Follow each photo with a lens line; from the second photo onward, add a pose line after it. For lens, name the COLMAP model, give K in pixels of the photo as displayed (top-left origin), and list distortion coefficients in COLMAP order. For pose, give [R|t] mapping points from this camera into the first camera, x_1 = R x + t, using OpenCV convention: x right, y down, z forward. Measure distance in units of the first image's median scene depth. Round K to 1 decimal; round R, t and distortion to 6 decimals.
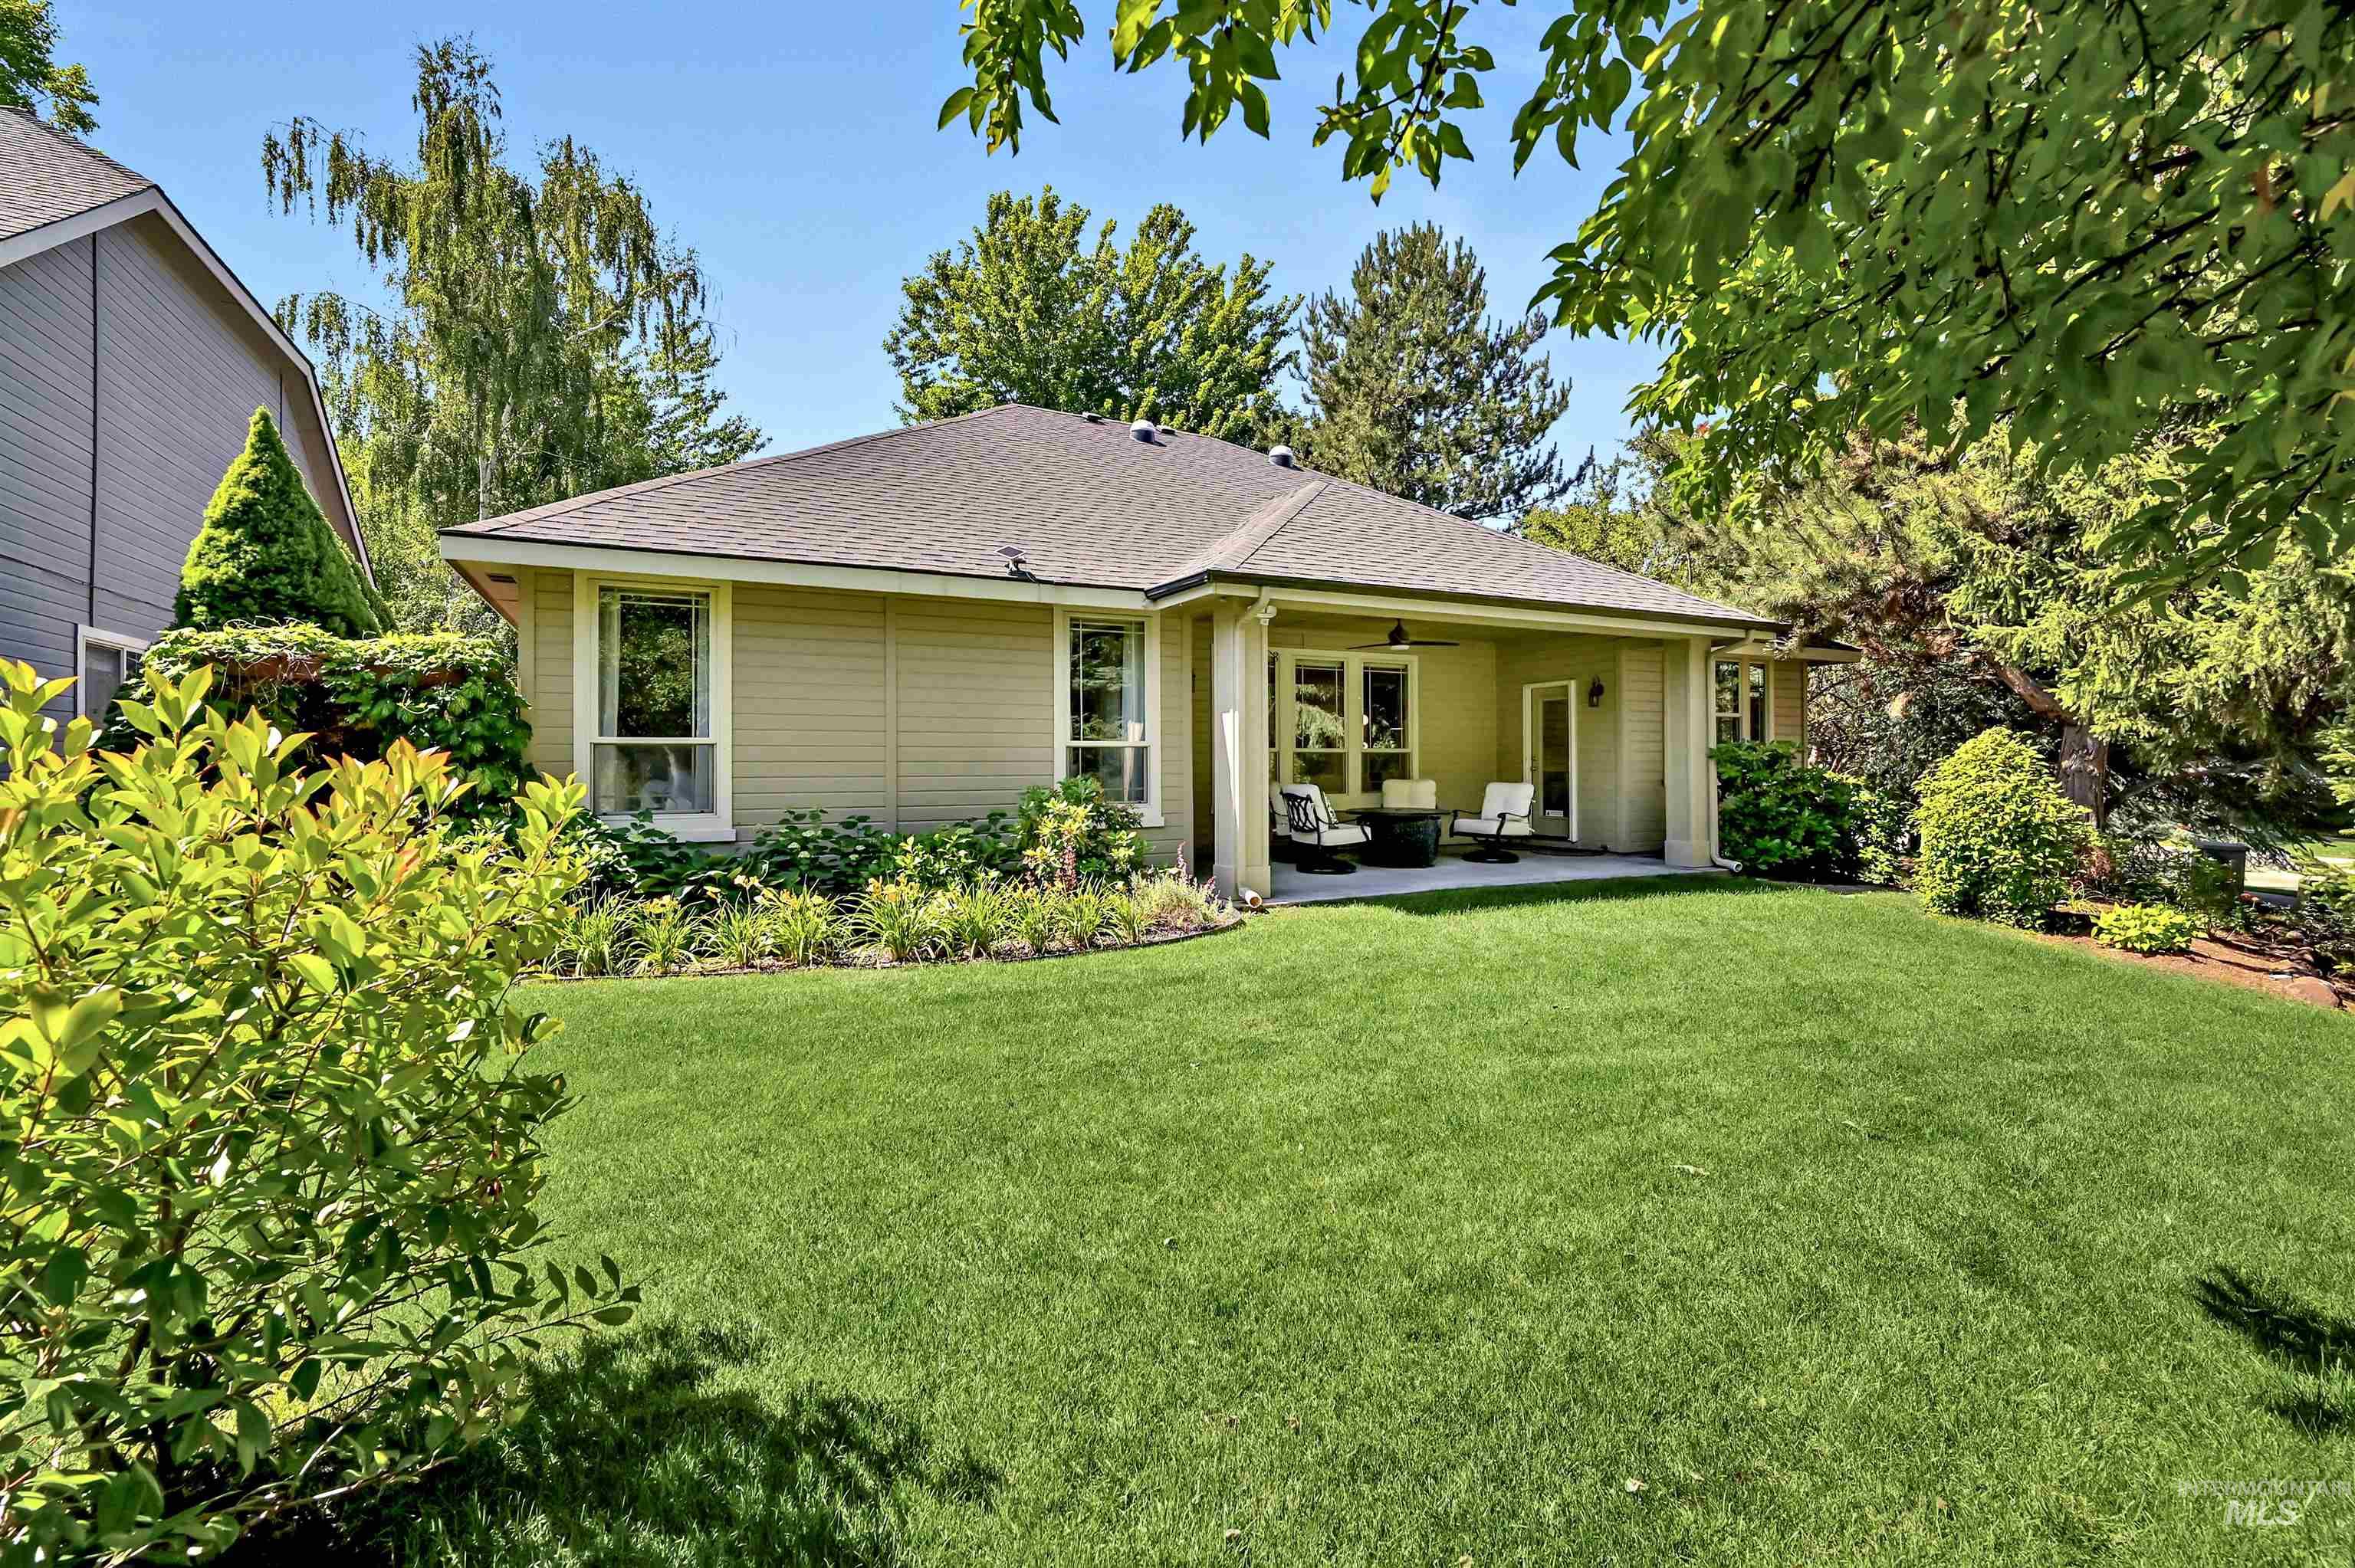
lens RADIAL K [[1015.8, 0, 1176.2], [0, 1015.8, 761.6], [0, 0, 1]] dist [-0.008705, 0.000234]
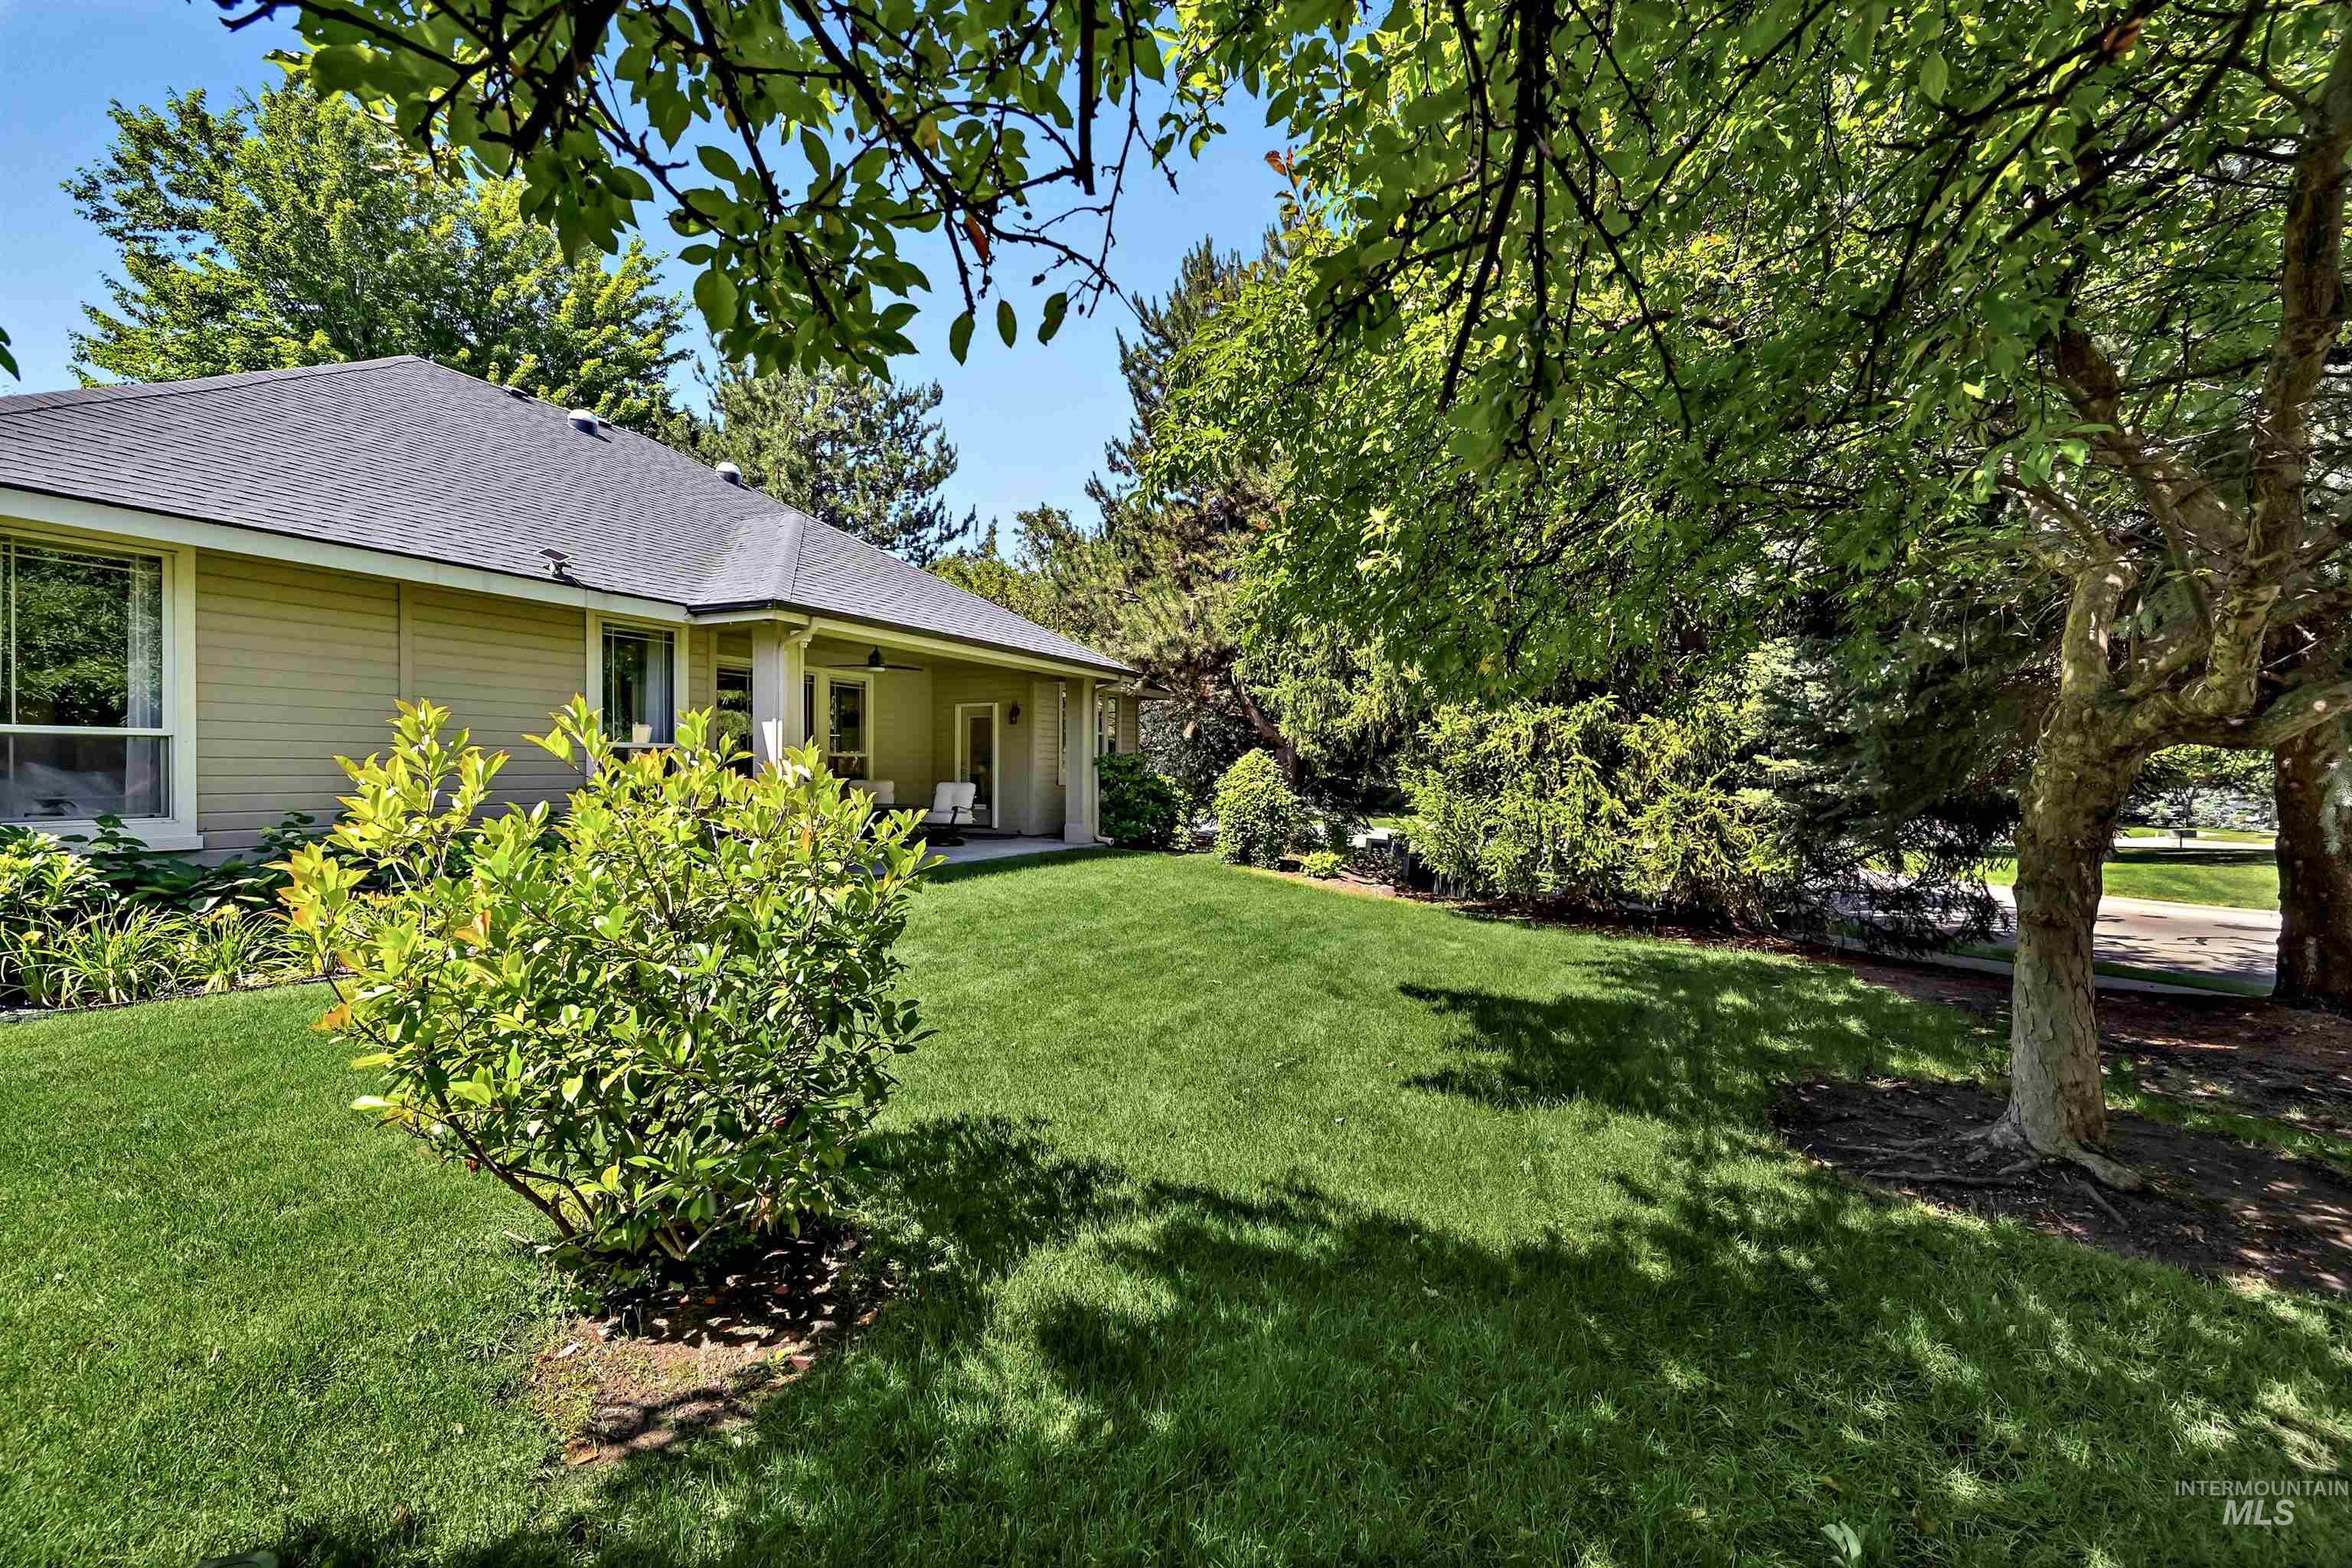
lens RADIAL K [[1024.1, 0, 1176.0], [0, 1024.1, 784.0], [0, 0, 1]] dist [-0.000072, 0.000147]
pose [[0.772366, -0.001323, 0.635177, -0.281875], [-0.011397, 0.999808, 0.015941, -0.000688], [-0.635076, -0.019551, 0.772202, -0.161377]]
